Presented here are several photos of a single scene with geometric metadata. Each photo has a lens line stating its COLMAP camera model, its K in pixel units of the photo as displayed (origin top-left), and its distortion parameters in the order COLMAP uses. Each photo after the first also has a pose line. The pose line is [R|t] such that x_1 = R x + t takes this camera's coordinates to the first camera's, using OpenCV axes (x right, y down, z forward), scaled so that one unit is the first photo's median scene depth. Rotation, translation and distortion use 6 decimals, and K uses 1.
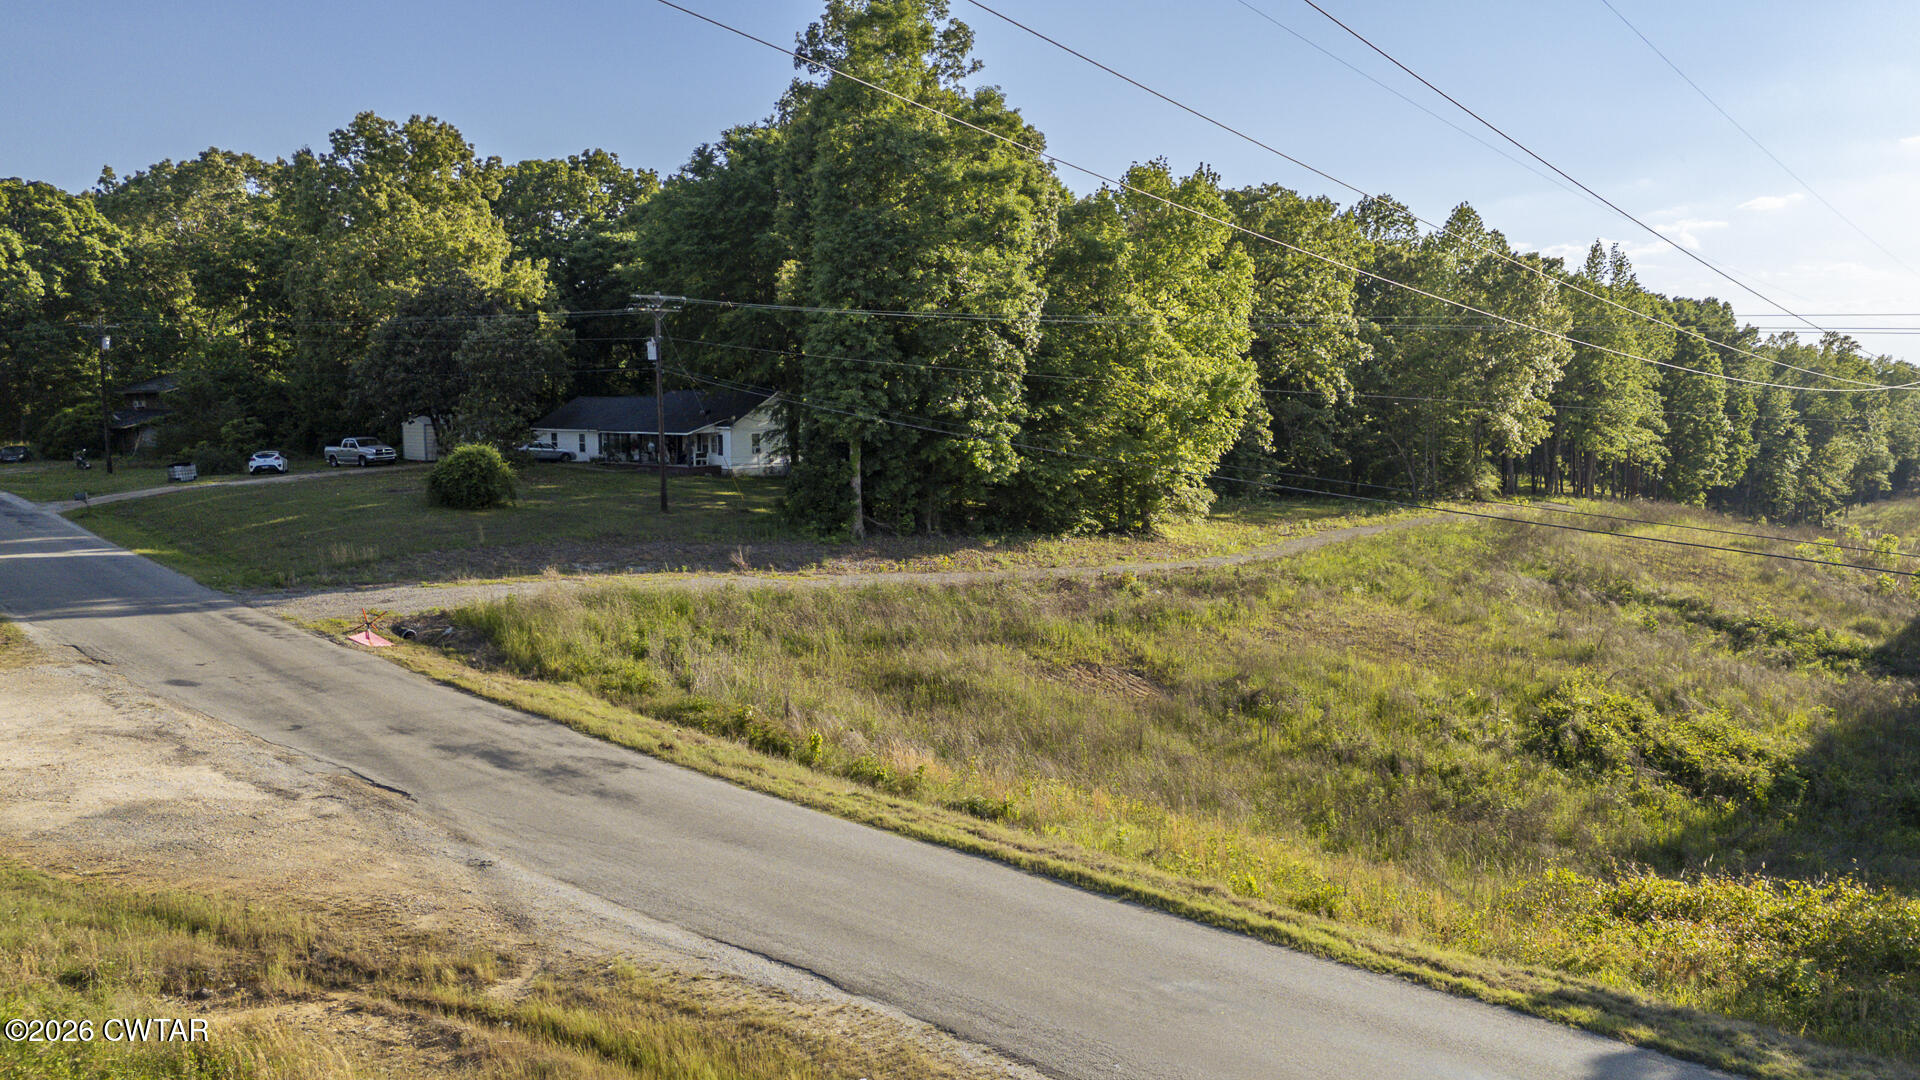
lens RADIAL K [[1408.4, 0, 955.6], [0, 1408.4, 542.7], [0, 0, 1]] dist [0.064529, -0.066889]
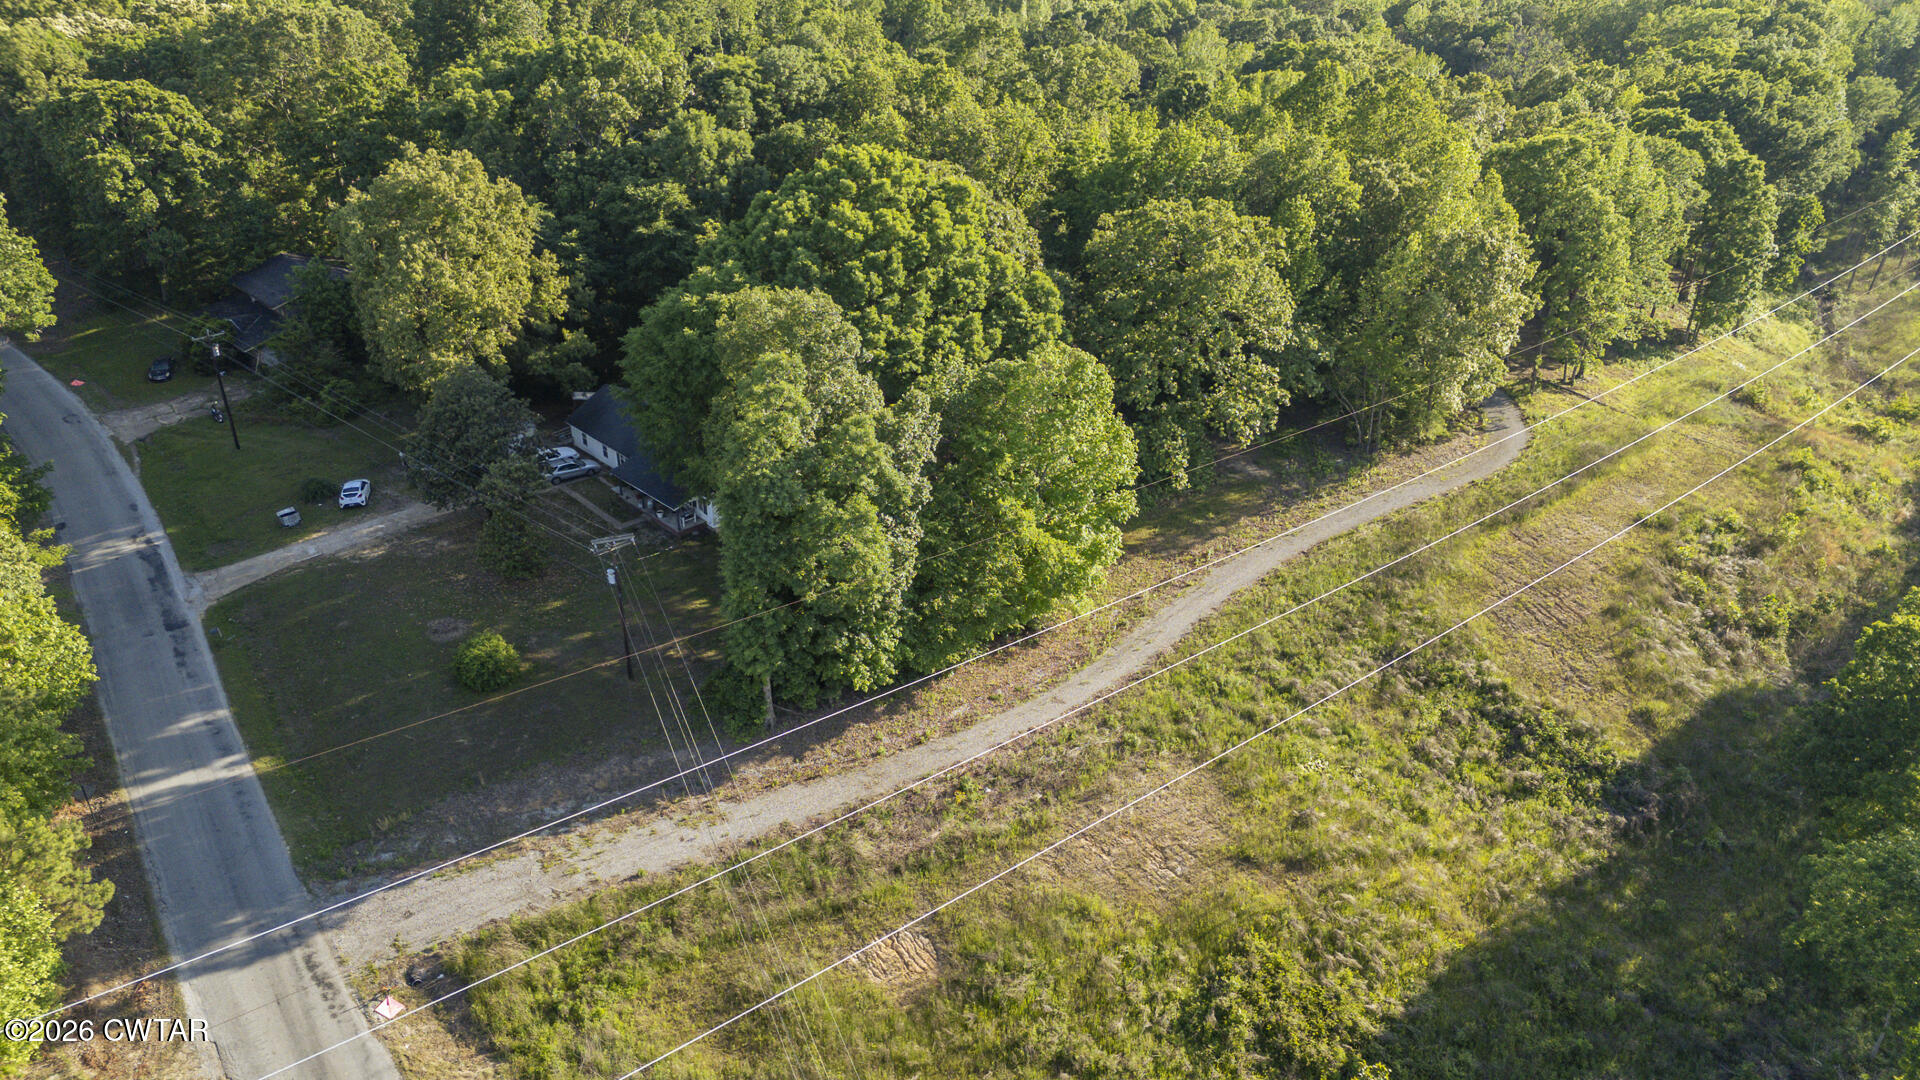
lens RADIAL K [[1408.4, 0, 964.9], [0, 1408.4, 535.6], [0, 0, 1]] dist [0.064529, -0.066889]
pose [[0.993638, 0.057351, -0.096926, 0.235686], [-0.017130, 0.927577, 0.373239, -0.680878], [0.111312, -0.369204, 0.922658, -0.142357]]
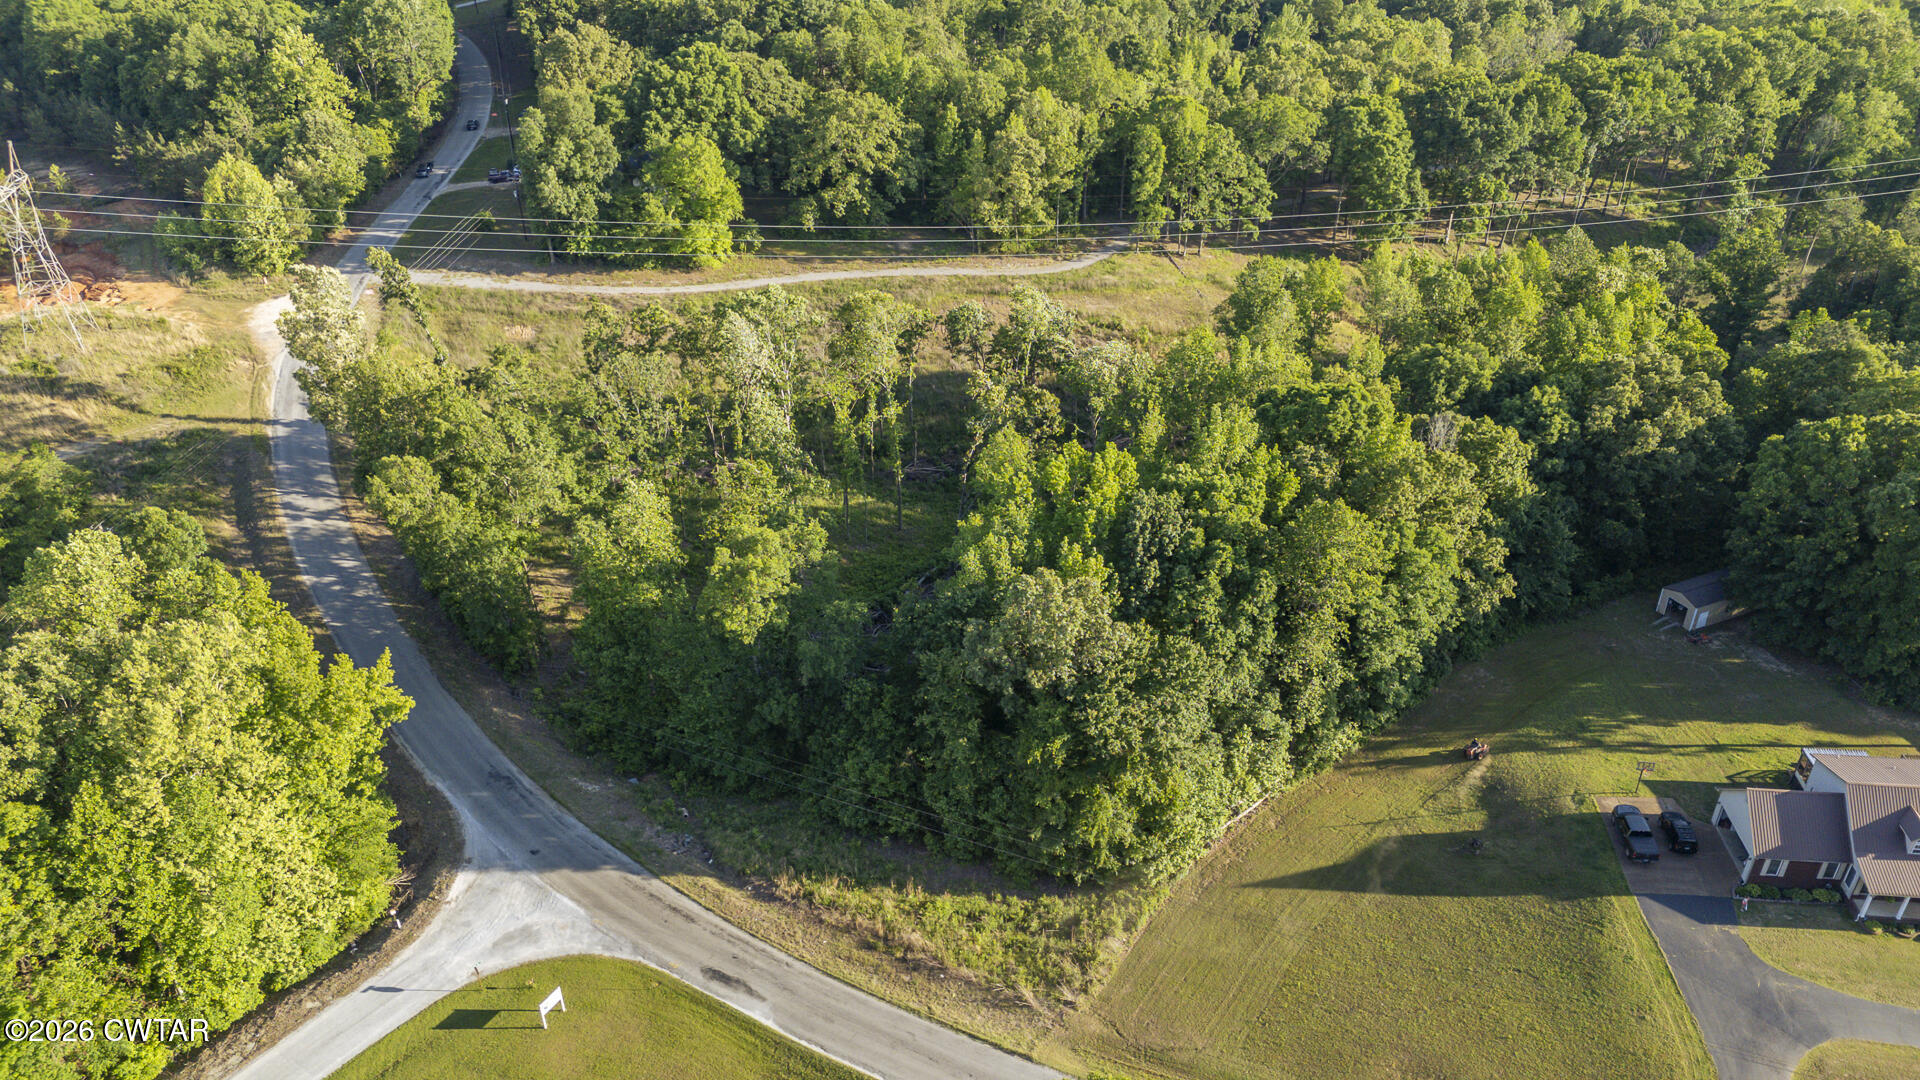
lens RADIAL K [[1408.4, 0, 948.5], [0, 1408.4, 551.5], [0, 0, 1]] dist [0.064529, -0.066889]
pose [[0.782265, 0.334640, -0.525431, 2.763623], [-0.067838, 0.884207, 0.462143, -1.054591], [0.619241, -0.325874, 0.714385, -1.093813]]
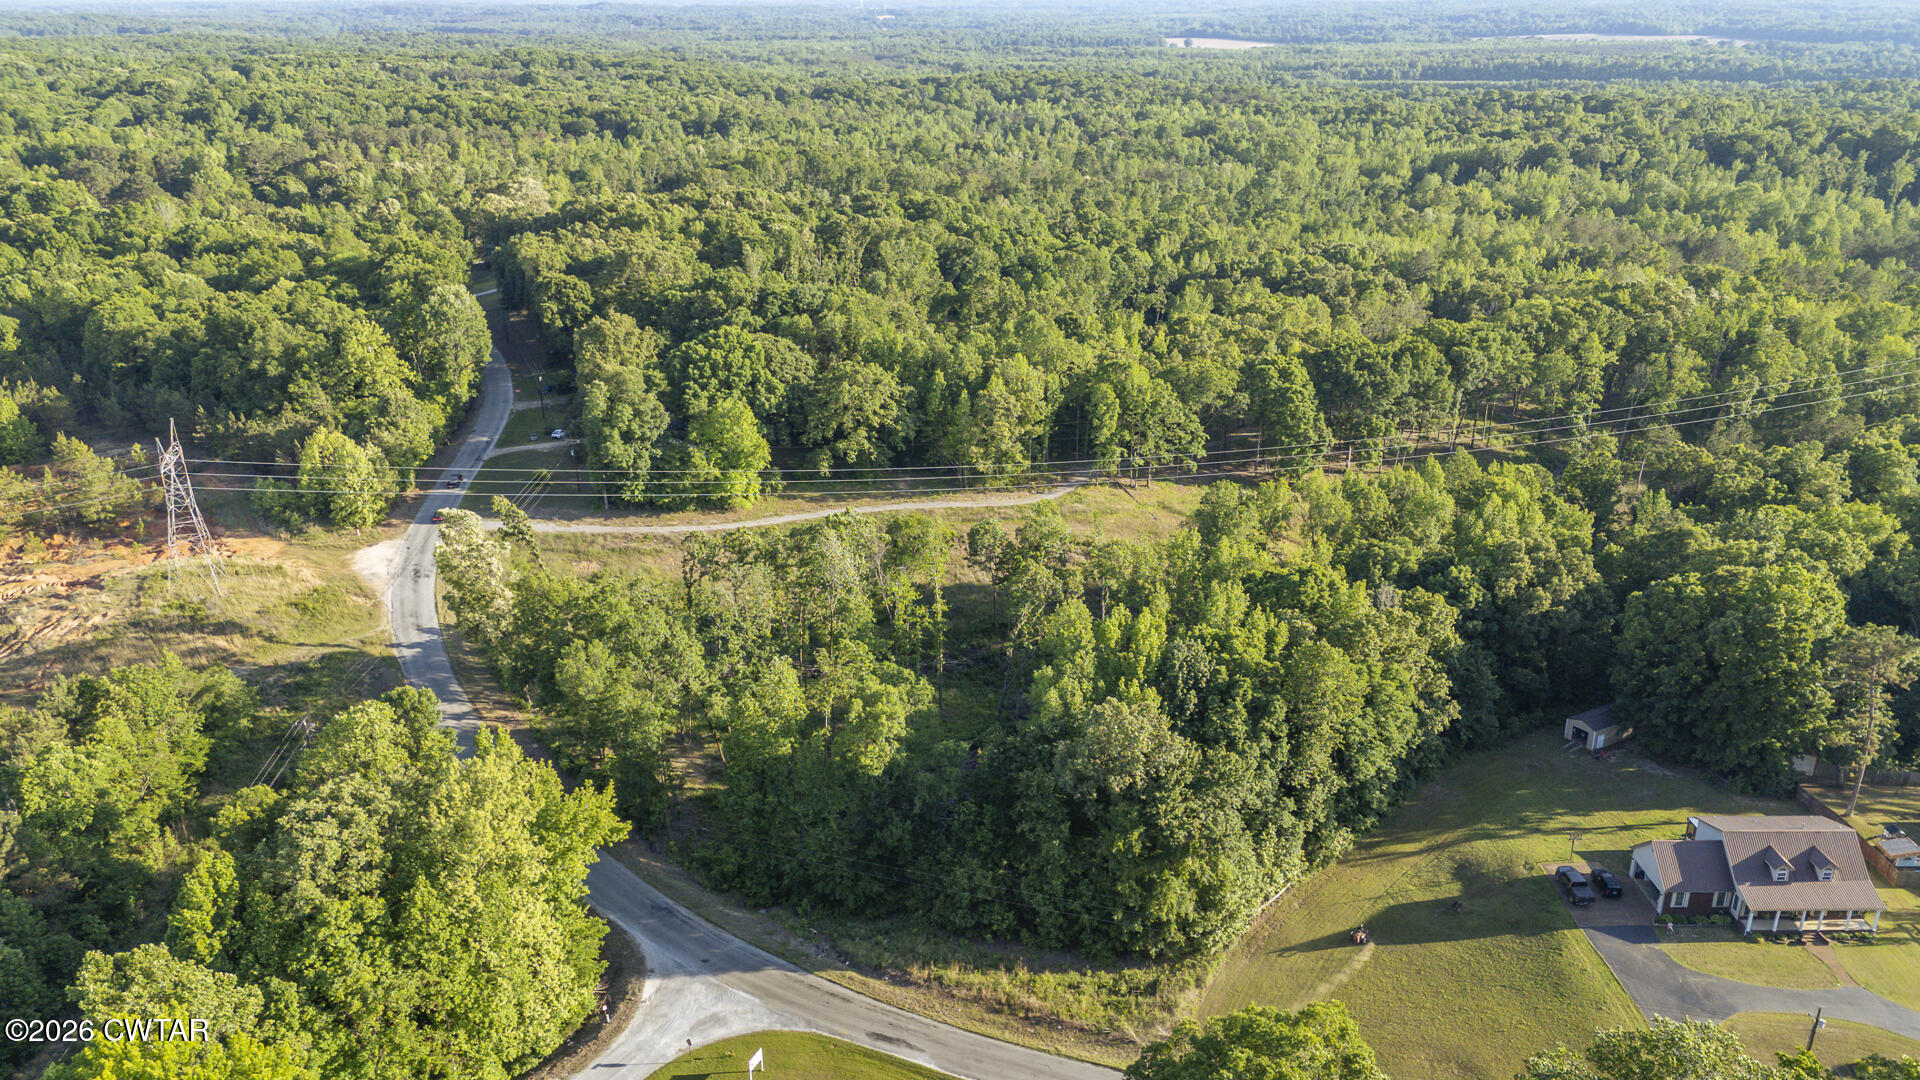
lens RADIAL K [[1408.4, 0, 957.0], [0, 1408.4, 550.1], [0, 0, 1]] dist [0.064529, -0.066889]
pose [[0.835187, 0.203806, -0.510809, 2.850089], [-0.057967, 0.956249, 0.286752, -1.106882], [0.546902, -0.209881, 0.810461, -1.721114]]
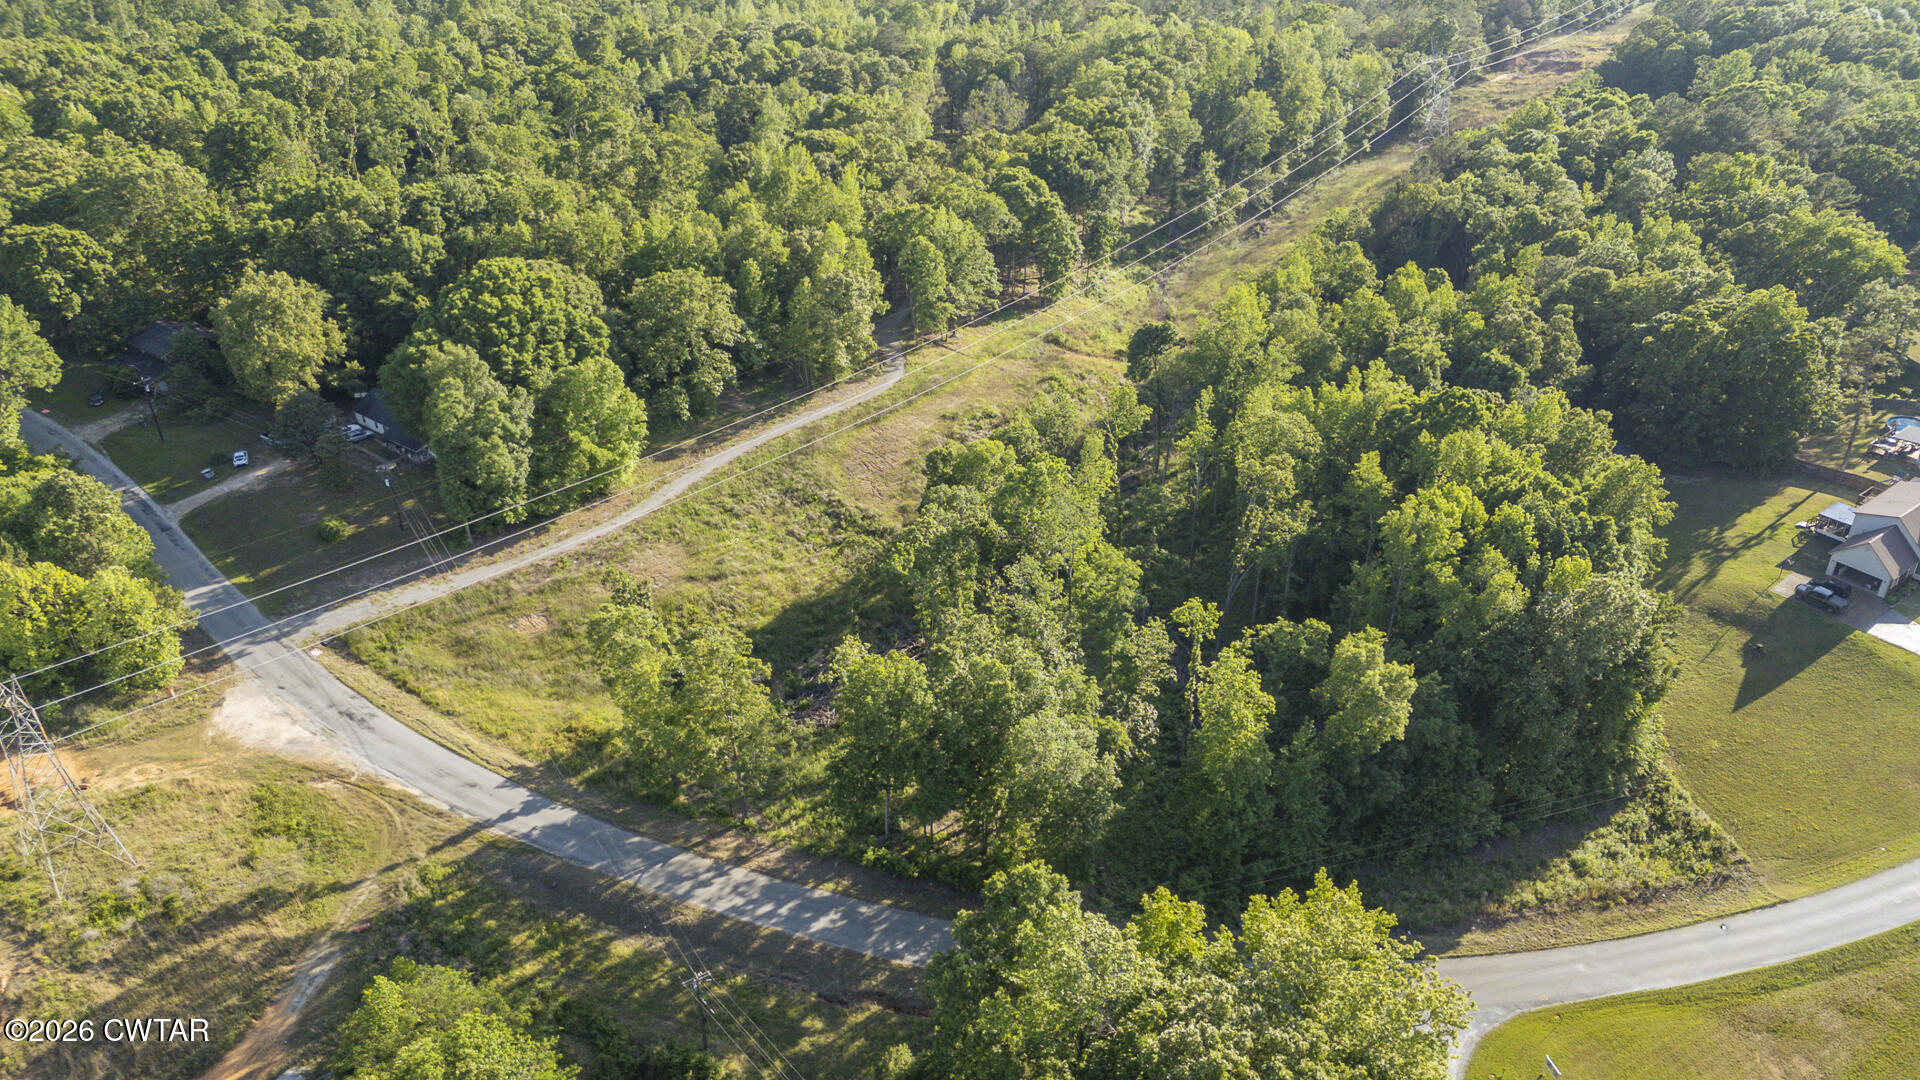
lens RADIAL K [[1408.4, 0, 977.2], [0, 1408.4, 548.0], [0, 0, 1]] dist [0.064529, -0.066889]
pose [[0.998028, -0.036227, 0.051259, 0.845580], [0.010889, 0.904176, 0.427022, -1.267908], [-0.061817, -0.425622, 0.902787, -1.767877]]
